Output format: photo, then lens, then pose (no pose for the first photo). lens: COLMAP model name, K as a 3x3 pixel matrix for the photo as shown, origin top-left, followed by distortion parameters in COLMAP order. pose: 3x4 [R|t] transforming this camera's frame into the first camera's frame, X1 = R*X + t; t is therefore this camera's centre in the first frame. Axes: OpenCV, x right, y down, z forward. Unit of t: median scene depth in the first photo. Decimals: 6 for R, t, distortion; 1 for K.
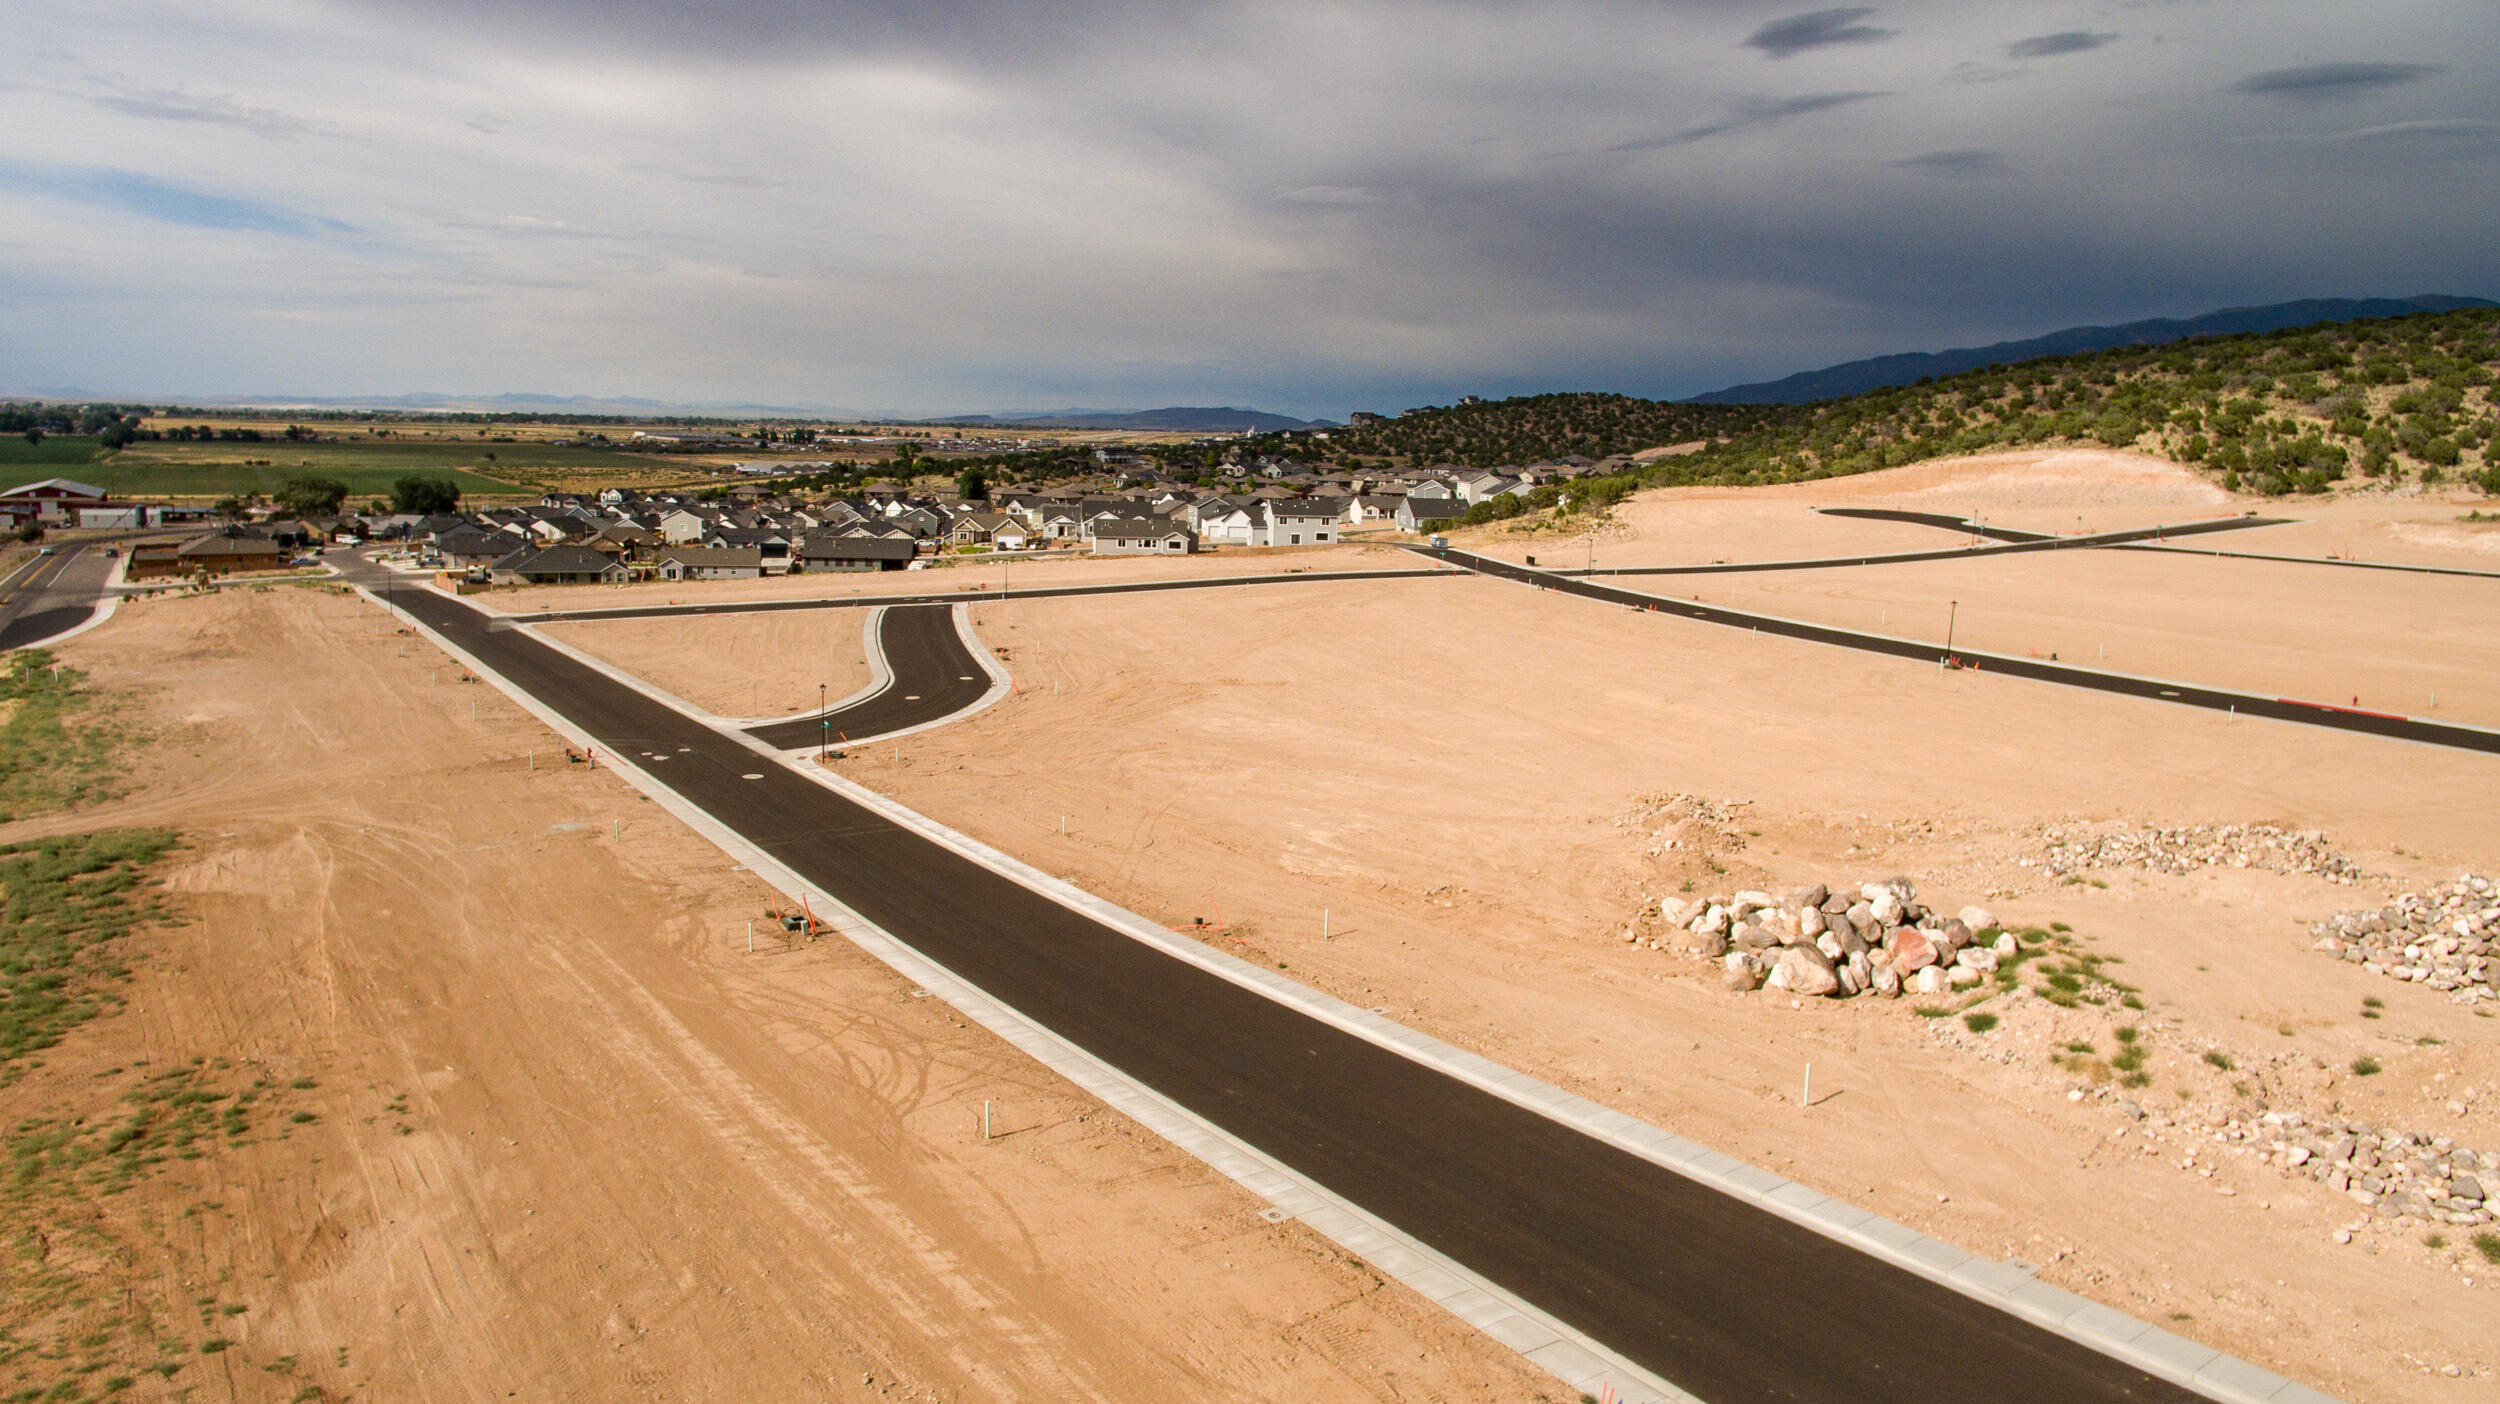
lens RADIAL K [[1539.9, 0, 1181.2], [0, 1539.9, 704.9], [0, 0, 1]] dist [0.004436, -0.000517]
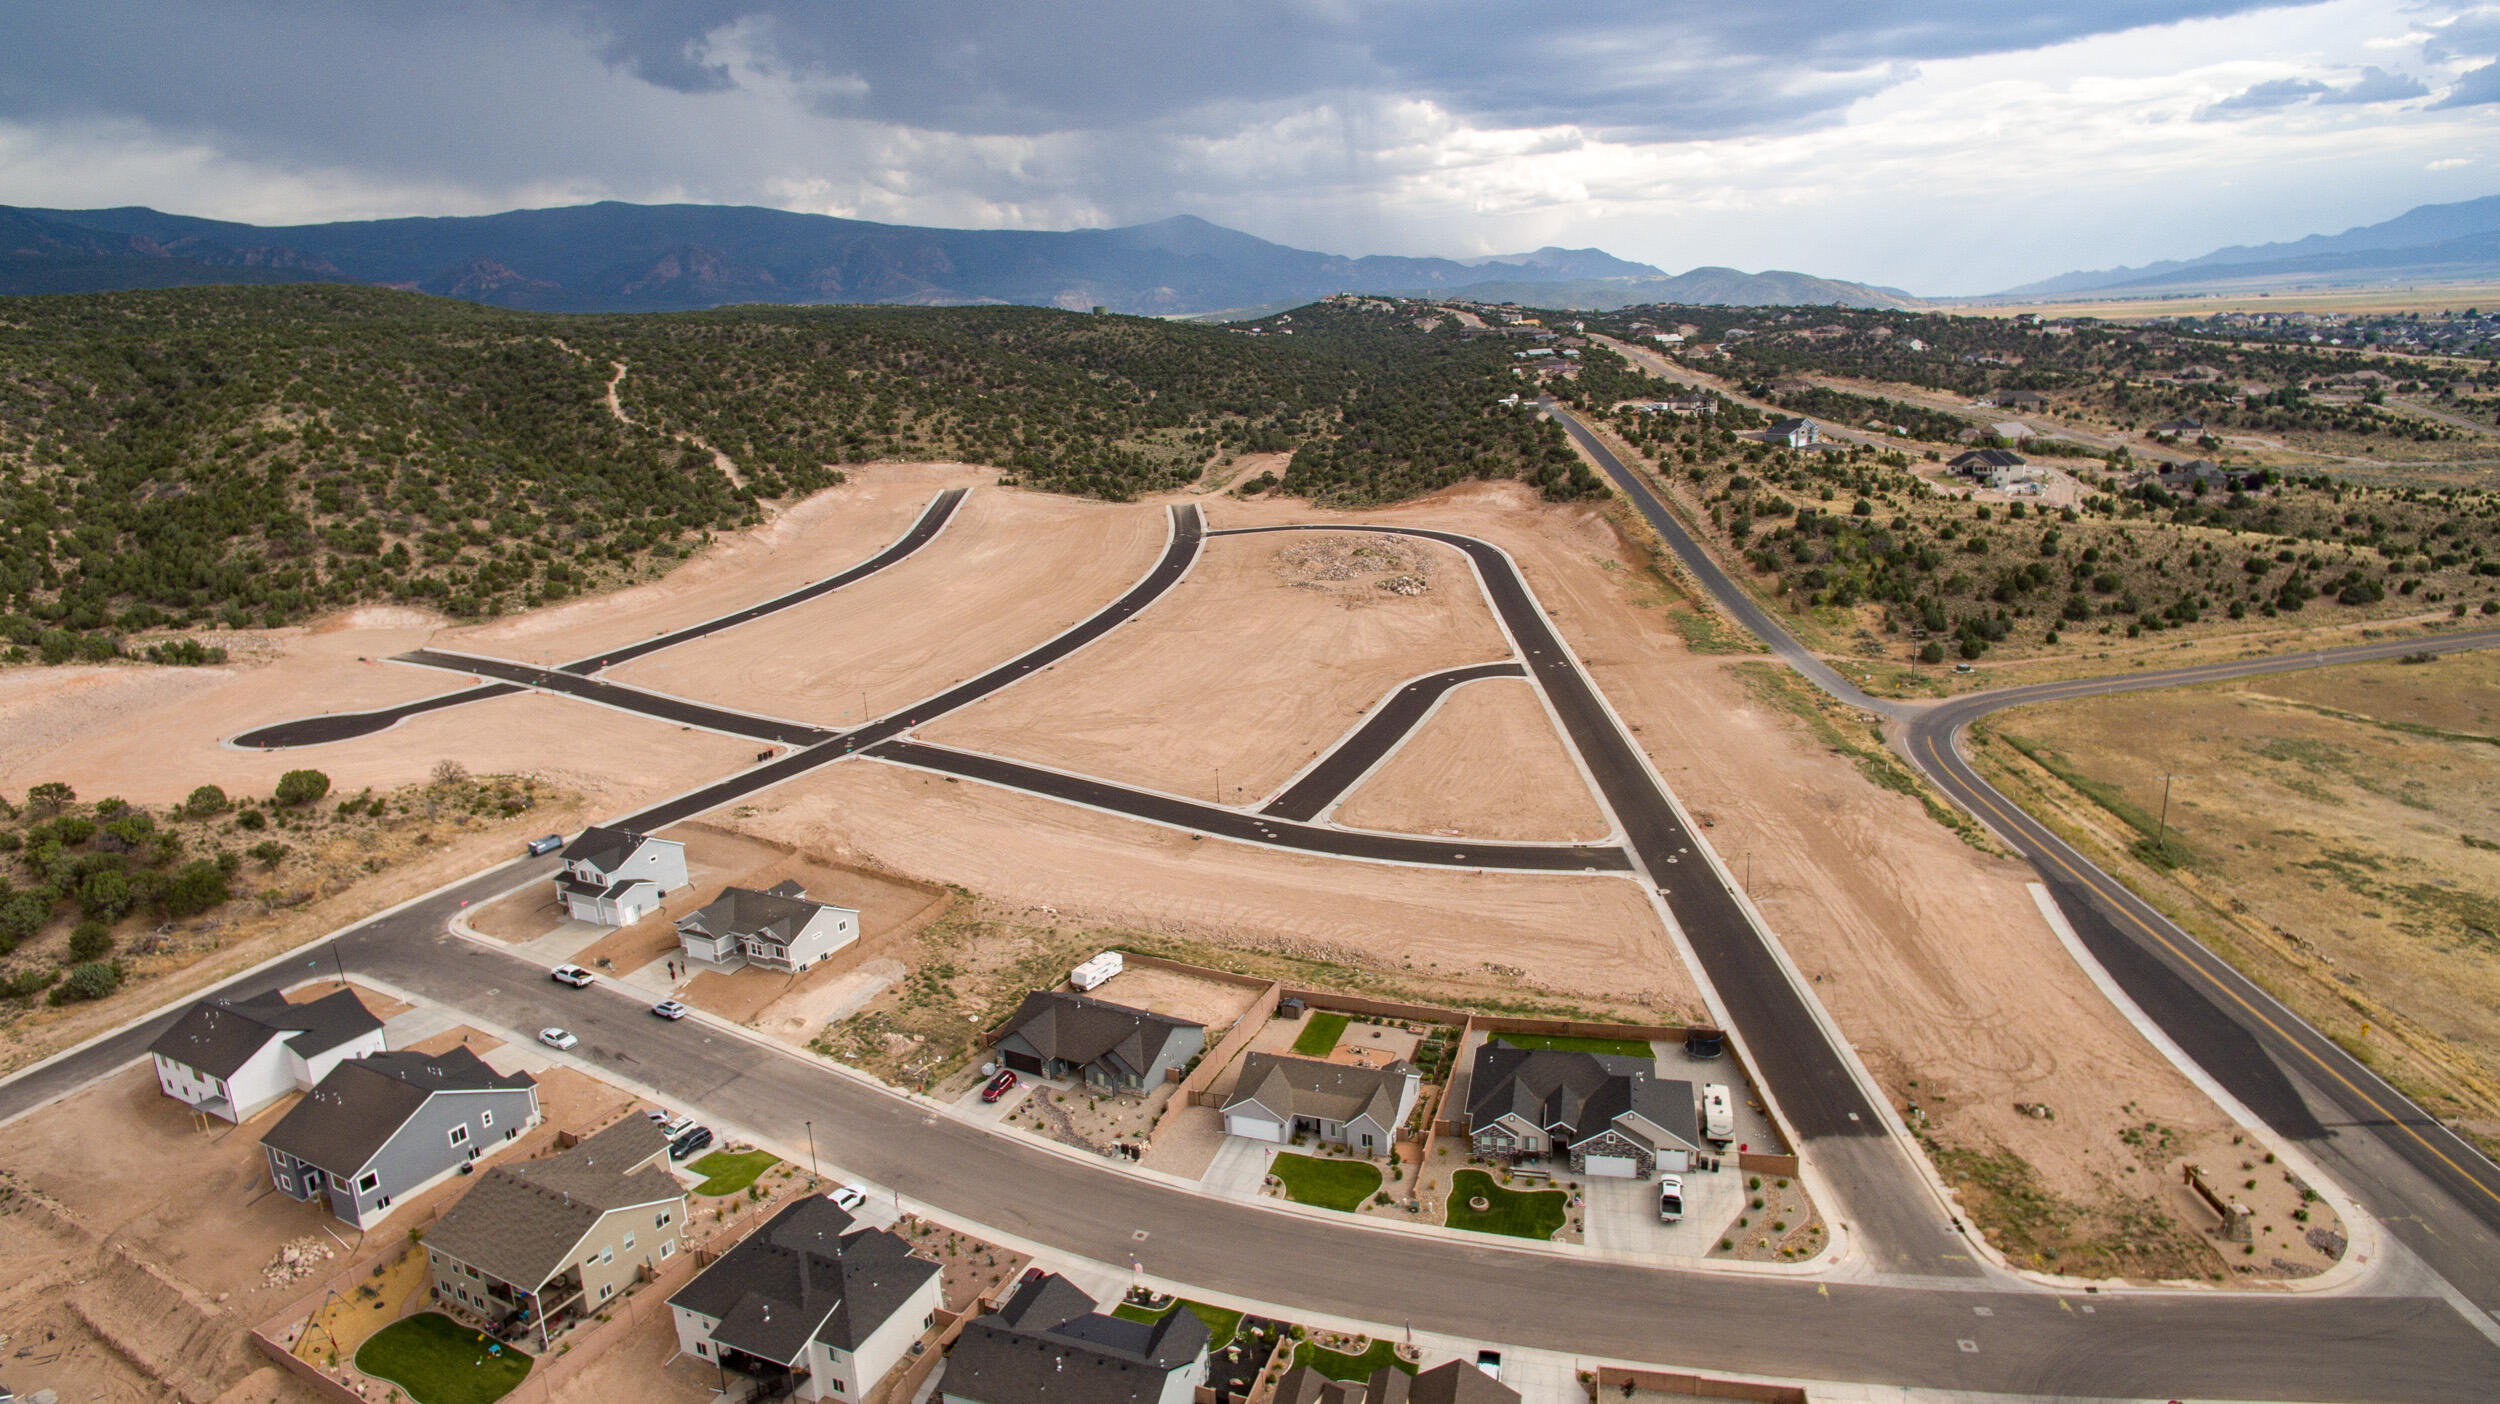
lens RADIAL K [[1416.4, 0, 1252.6], [0, 1416.4, 703.9], [0, 0, 1]] dist [0.011032, 0.002949]
pose [[-0.816608, -0.128151, 0.562787, -0.748360], [0.139571, 0.902264, 0.407970, -0.584728], [-0.560064, 0.411700, -0.718910, 1.779895]]
